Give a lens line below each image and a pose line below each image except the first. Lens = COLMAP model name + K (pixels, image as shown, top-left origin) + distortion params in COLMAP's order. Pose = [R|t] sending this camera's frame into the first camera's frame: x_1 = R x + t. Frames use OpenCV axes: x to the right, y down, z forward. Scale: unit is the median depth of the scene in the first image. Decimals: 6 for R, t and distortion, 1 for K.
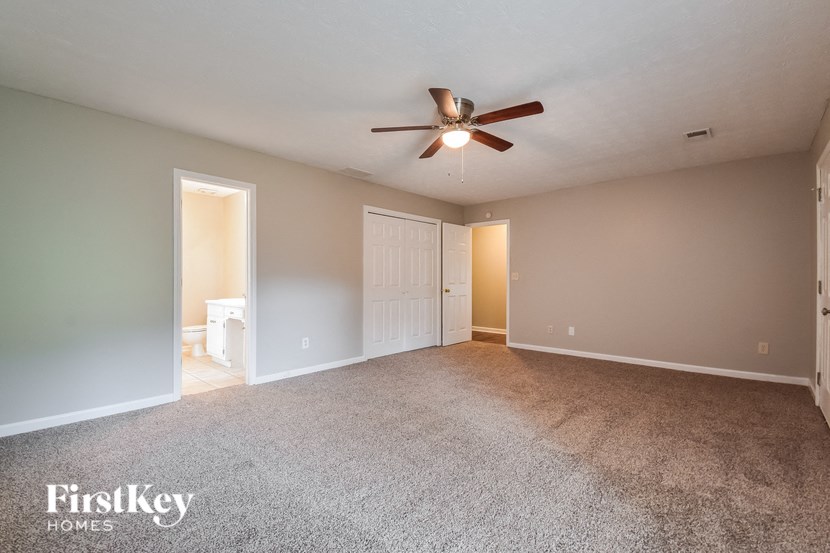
lens RADIAL K [[363.9, 0, 415.0], [0, 363.9, 276.5], [0, 0, 1]] dist [0.000783, 0.000072]
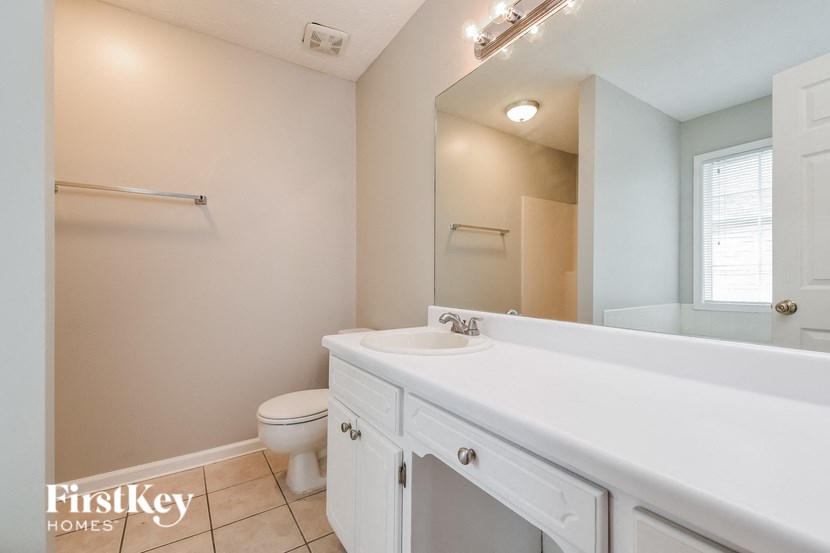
lens RADIAL K [[363.9, 0, 415.0], [0, 363.9, 276.5], [0, 0, 1]] dist [0.000783, 0.000072]
pose [[0.968649, 0.005603, -0.248370, -0.420877], [-0.001440, 0.999855, 0.016939, 0.010527], [0.248429, -0.016050, 0.968517, 0.717568]]
